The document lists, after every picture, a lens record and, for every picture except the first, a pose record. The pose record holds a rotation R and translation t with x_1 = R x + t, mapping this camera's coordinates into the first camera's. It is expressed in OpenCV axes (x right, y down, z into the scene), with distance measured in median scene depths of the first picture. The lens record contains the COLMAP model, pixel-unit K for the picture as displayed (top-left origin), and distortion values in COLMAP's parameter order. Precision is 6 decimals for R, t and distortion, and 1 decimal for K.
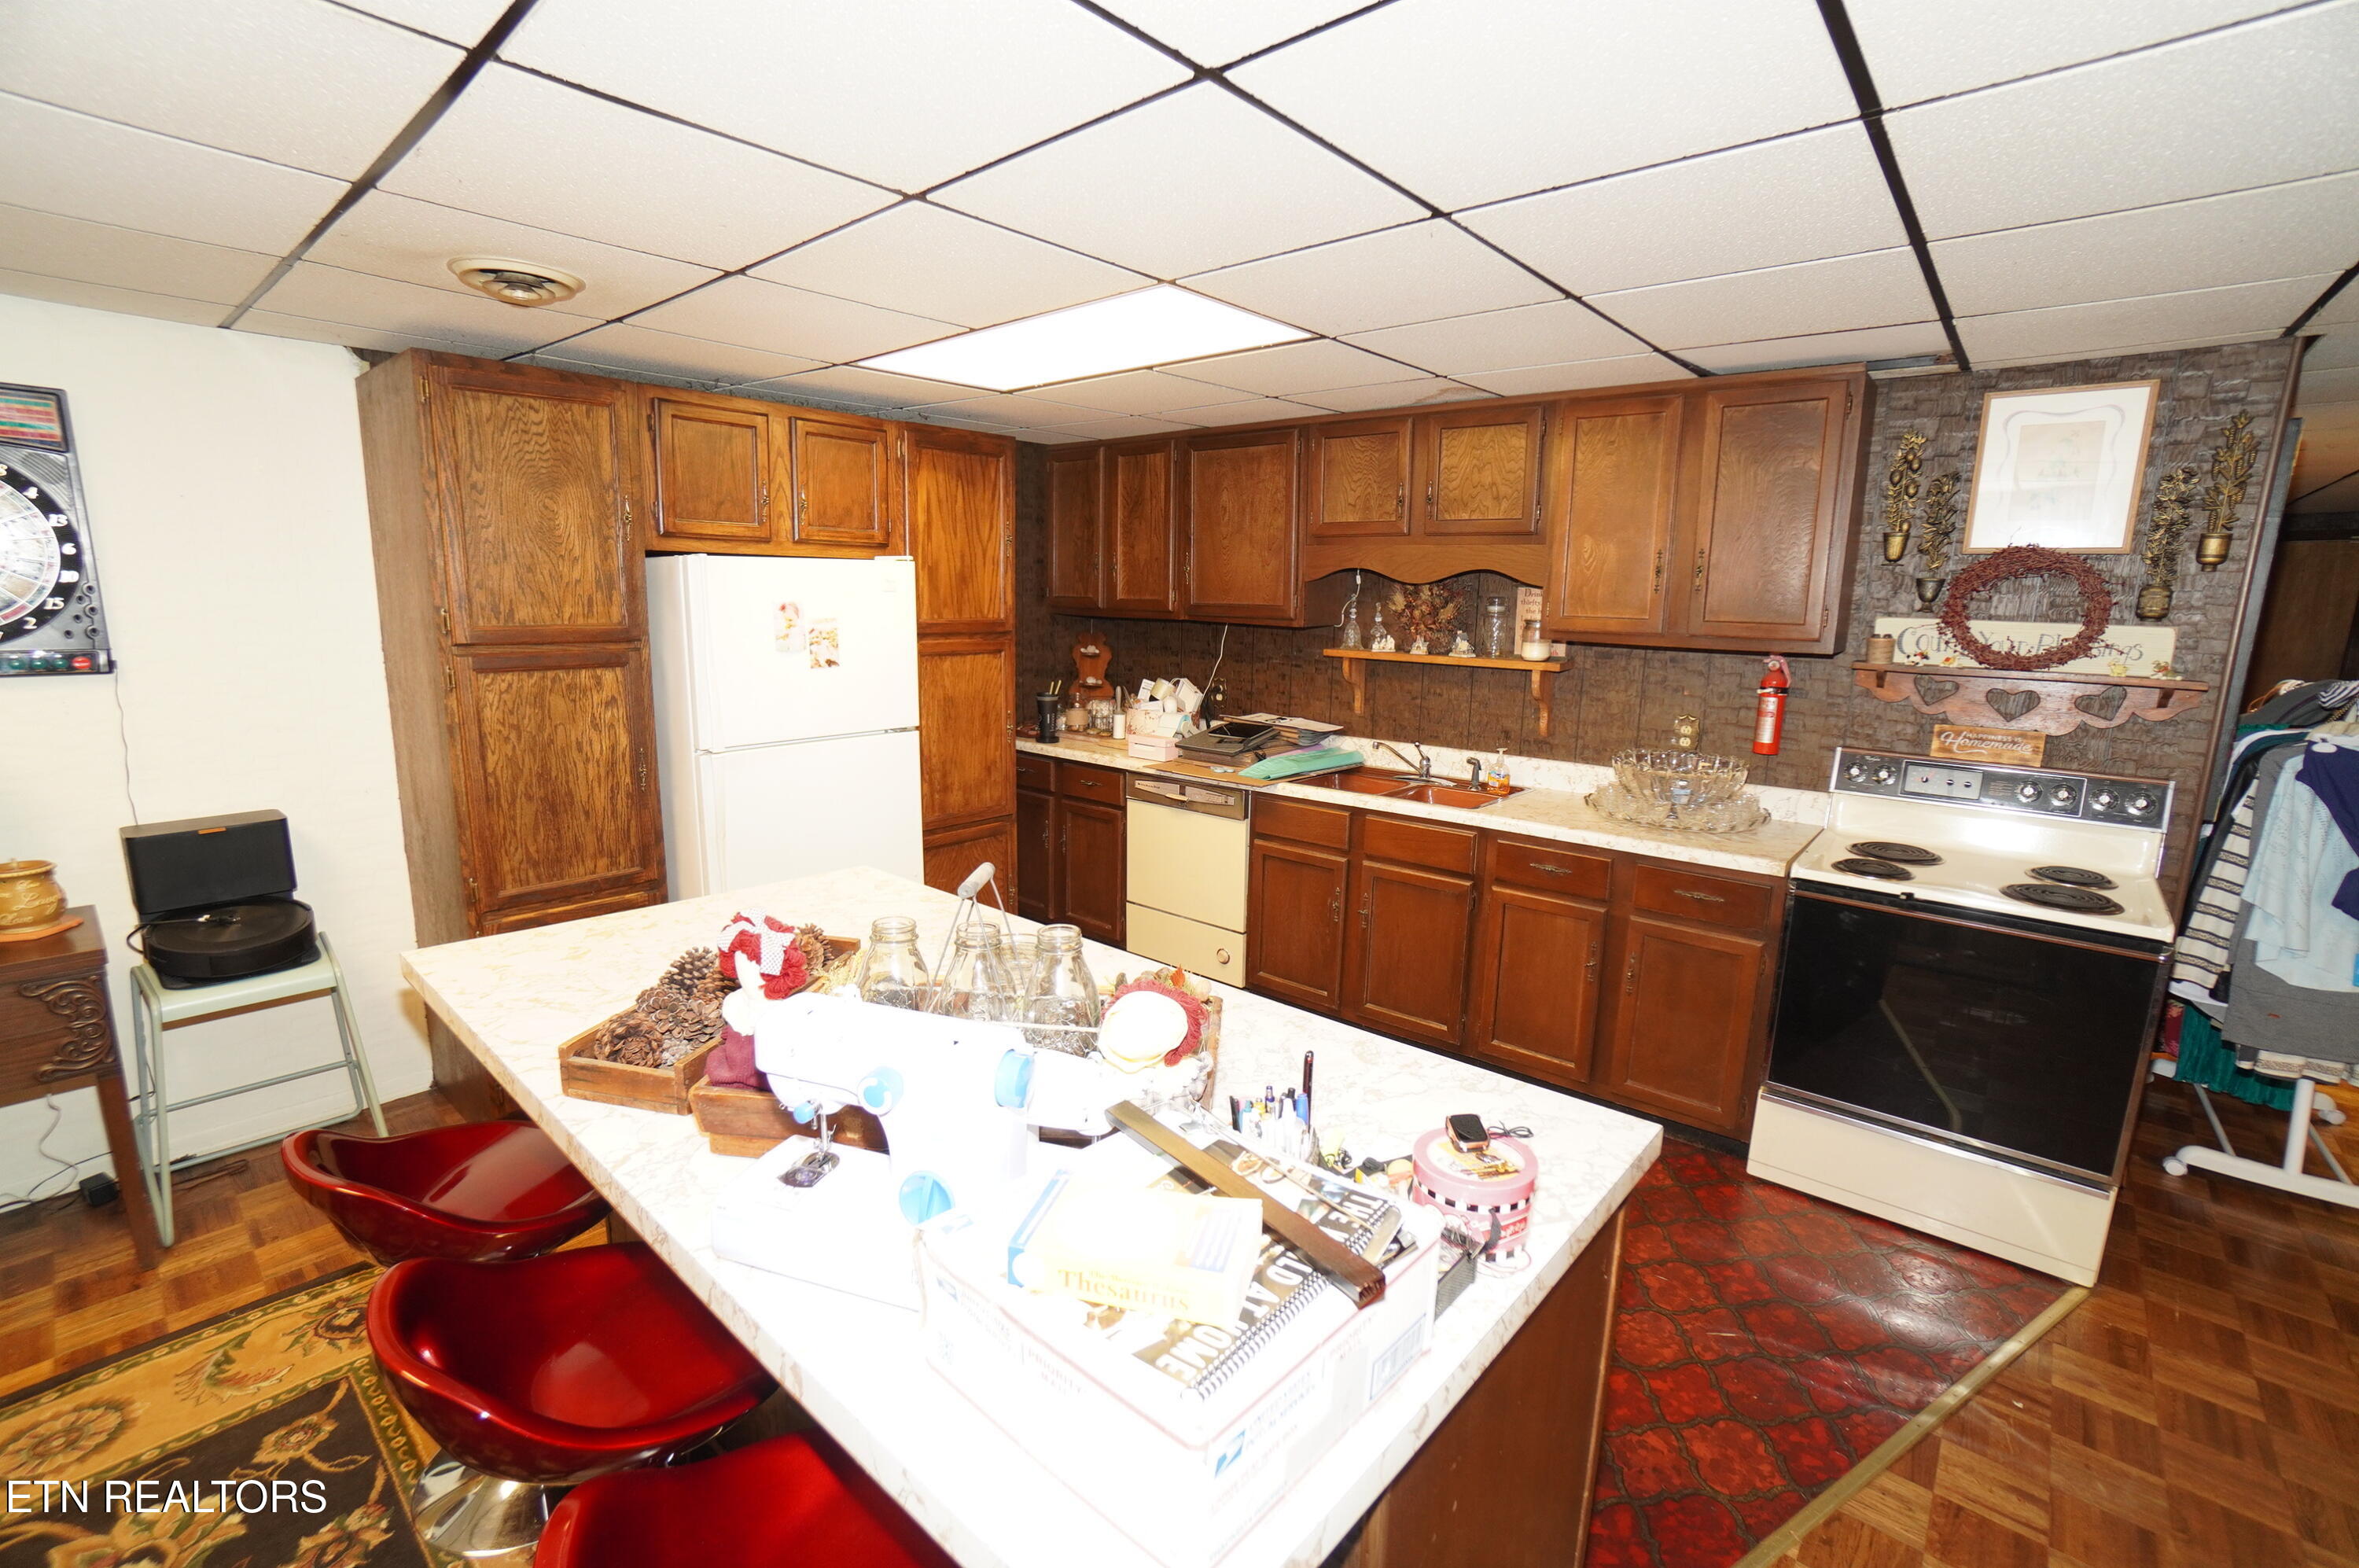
lens RADIAL K [[1014.6, 0, 1165.6], [0, 1014.6, 776.7], [0, 0, 1]] dist [-0.038756, 0.003703]
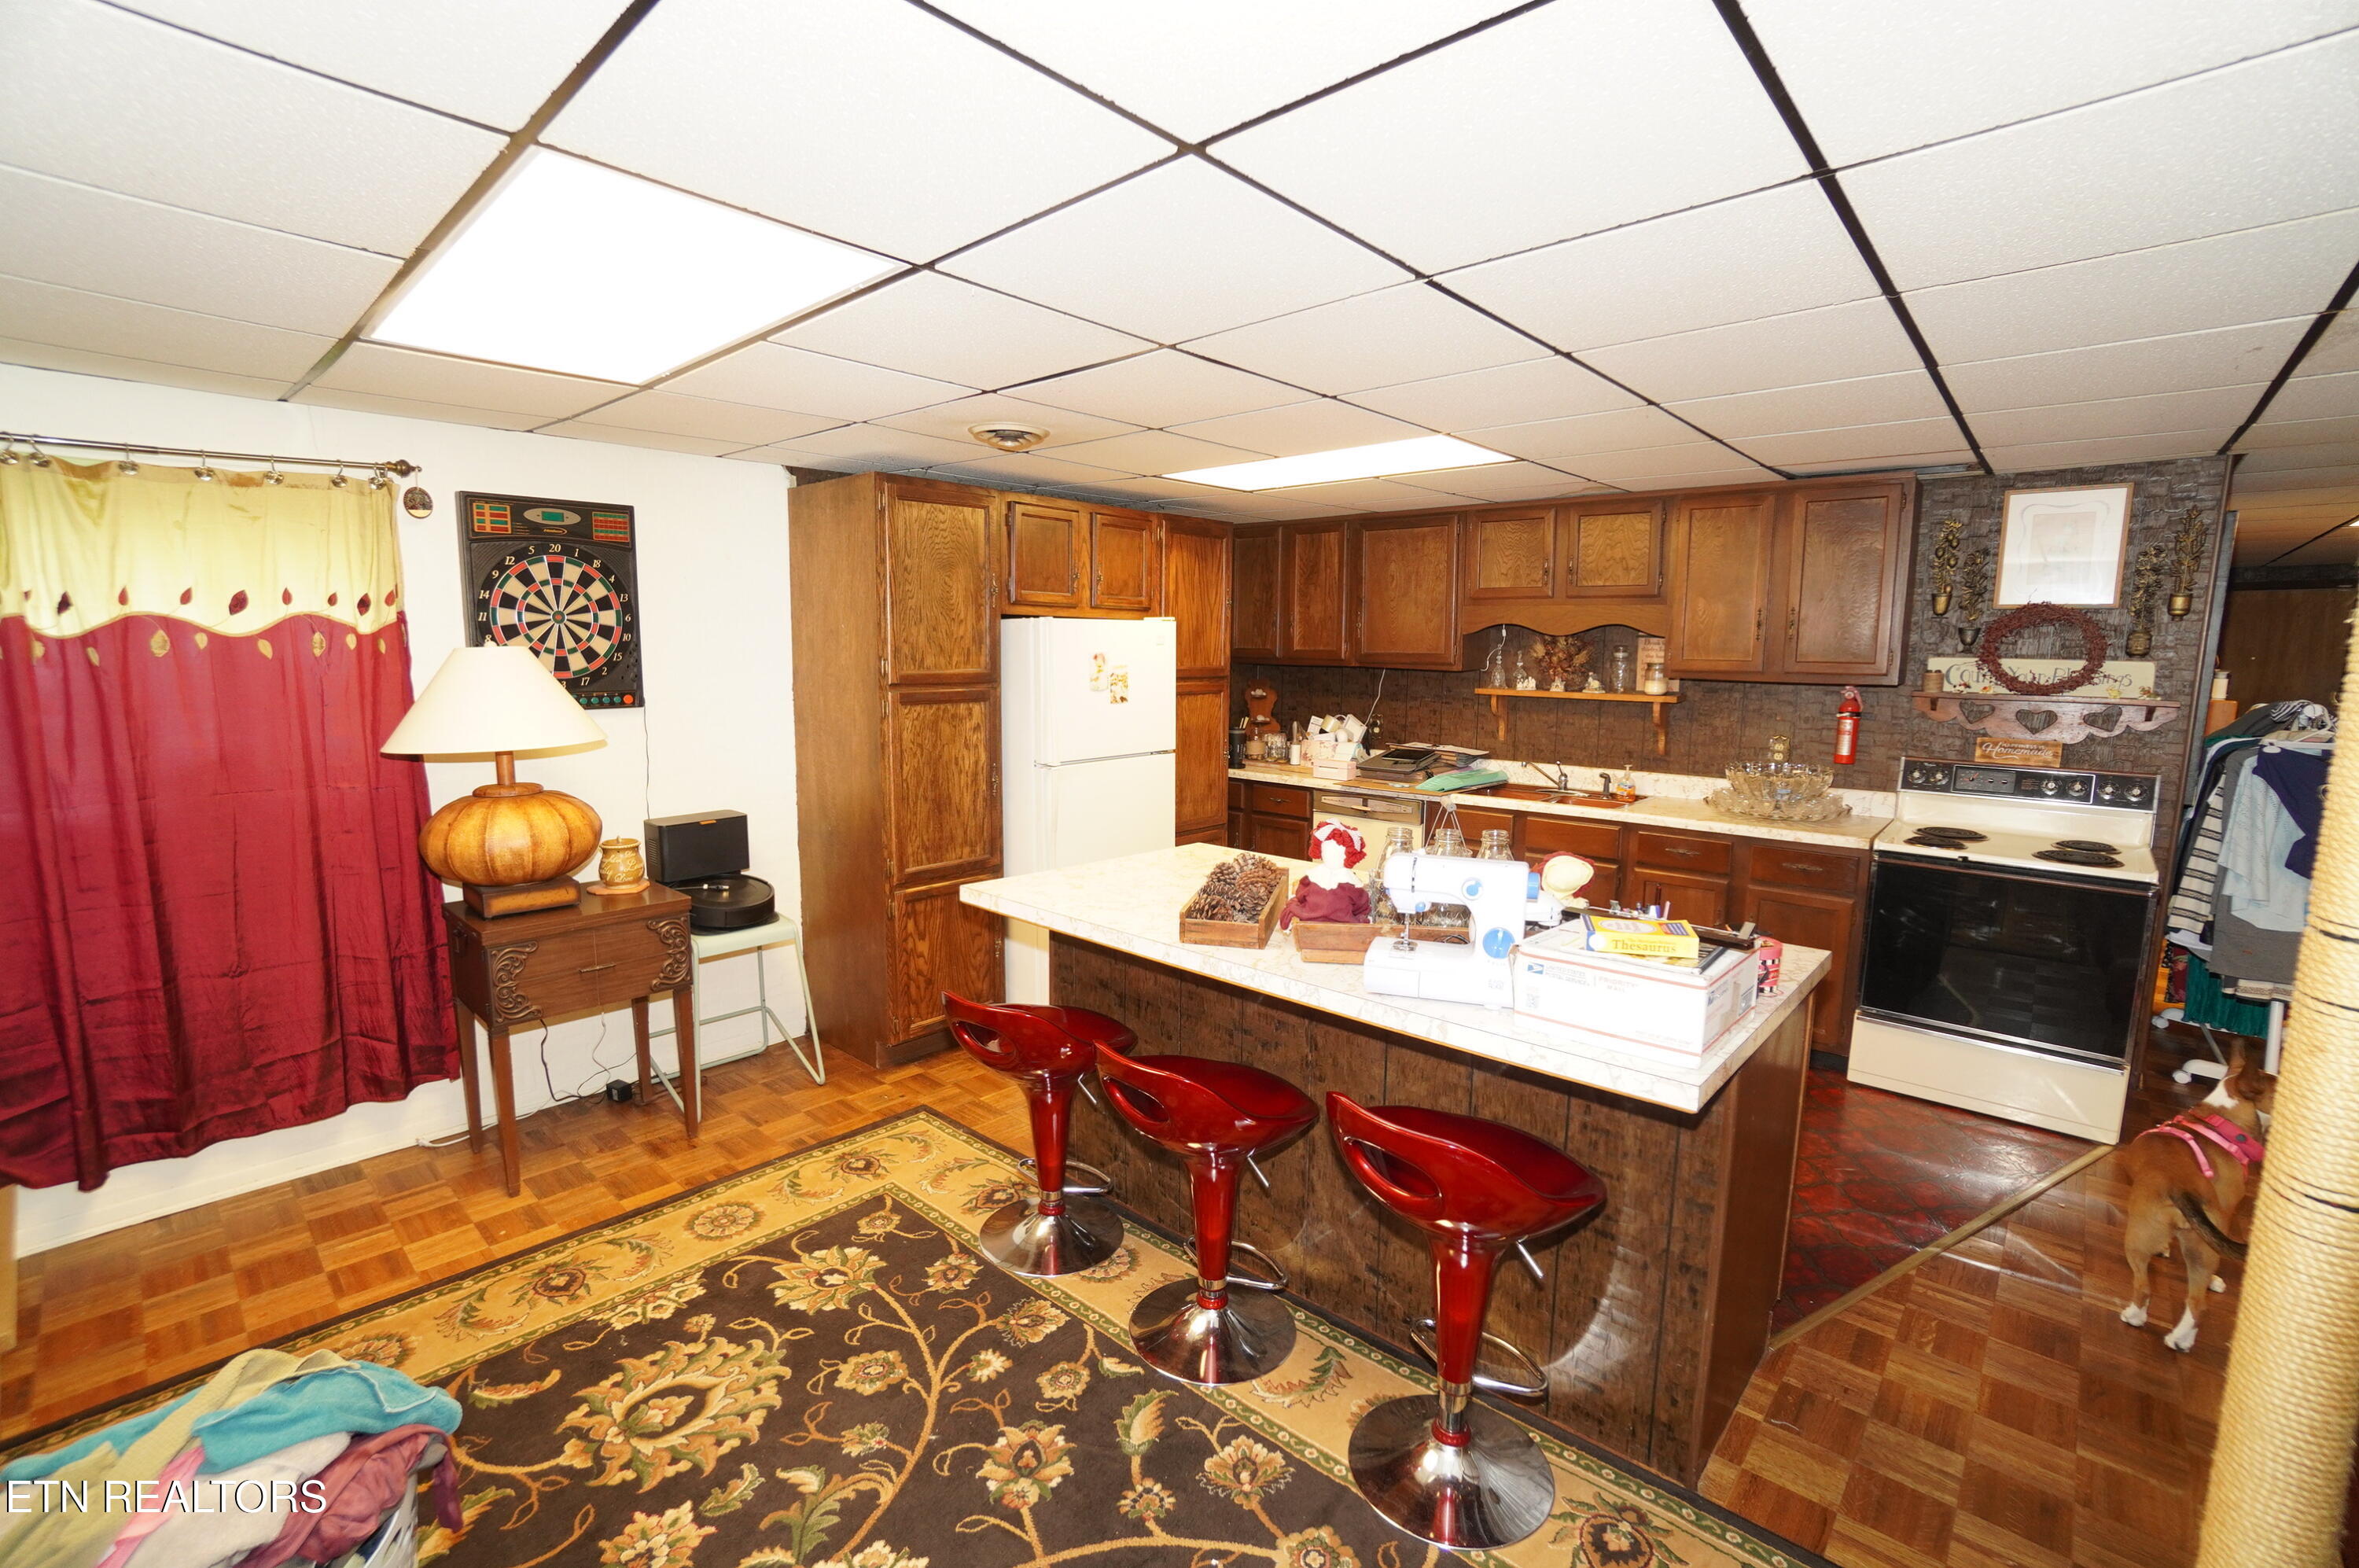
lens RADIAL K [[1014.6, 0, 1167.9], [0, 1014.6, 779.1], [0, 0, 1]] dist [-0.038756, 0.003703]
pose [[0.999776, -0.006810, -0.020051, -0.271552], [0.005821, 0.998781, -0.049015, 0.060146], [0.020360, 0.048888, 0.998597, -0.329761]]
